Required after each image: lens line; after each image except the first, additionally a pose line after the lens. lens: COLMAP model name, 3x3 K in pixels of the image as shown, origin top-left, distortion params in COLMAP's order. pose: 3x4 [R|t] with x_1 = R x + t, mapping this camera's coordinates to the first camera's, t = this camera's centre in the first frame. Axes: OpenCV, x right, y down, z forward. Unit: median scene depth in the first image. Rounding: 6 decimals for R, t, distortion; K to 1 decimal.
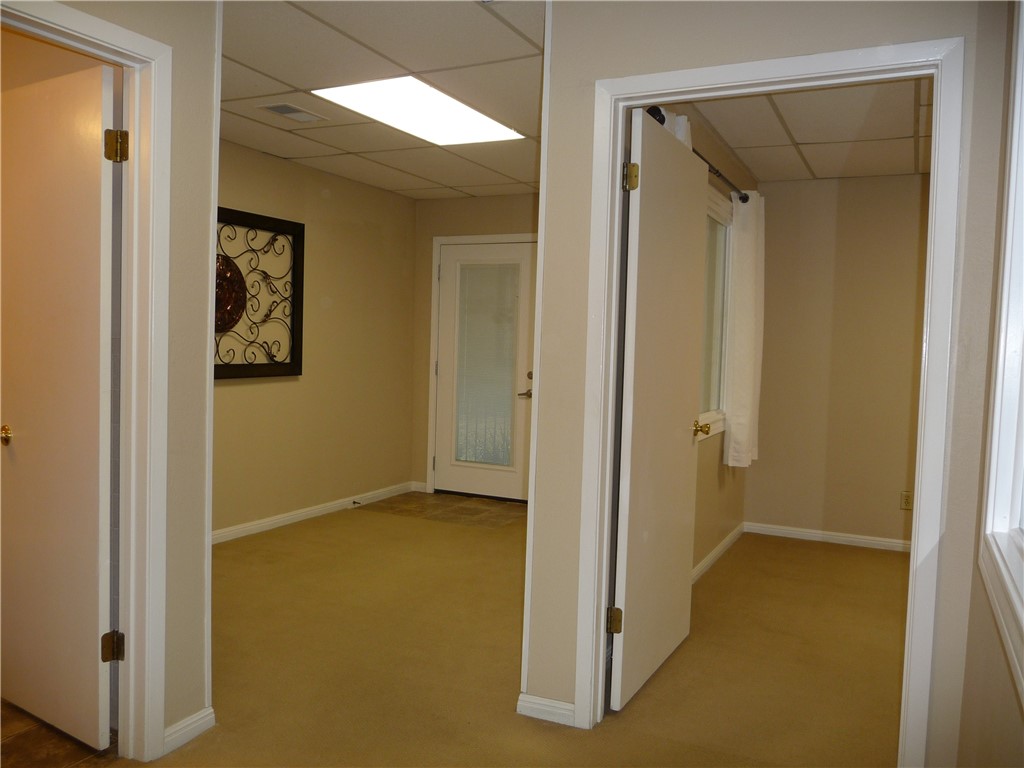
lens RADIAL K [[836.8, 0, 512.9], [0, 836.8, 383.2], [0, 0, 1]] dist [-0.043296, 0.004033]
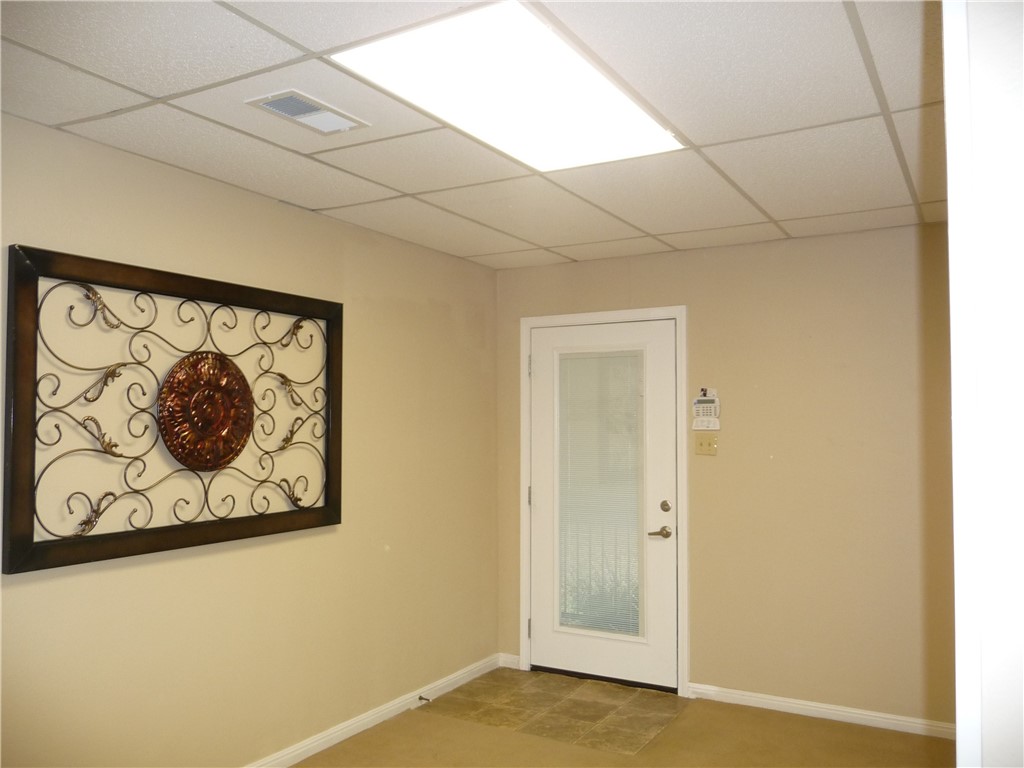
lens RADIAL K [[836.8, 0, 511.0], [0, 836.8, 384.1], [0, 0, 1]] dist [-0.043296, 0.004033]
pose [[0.996486, -0.032925, -0.077020, -0.060619], [0.024854, 0.994320, -0.103492, -0.049786], [0.079990, 0.101214, 0.991644, 0.333681]]
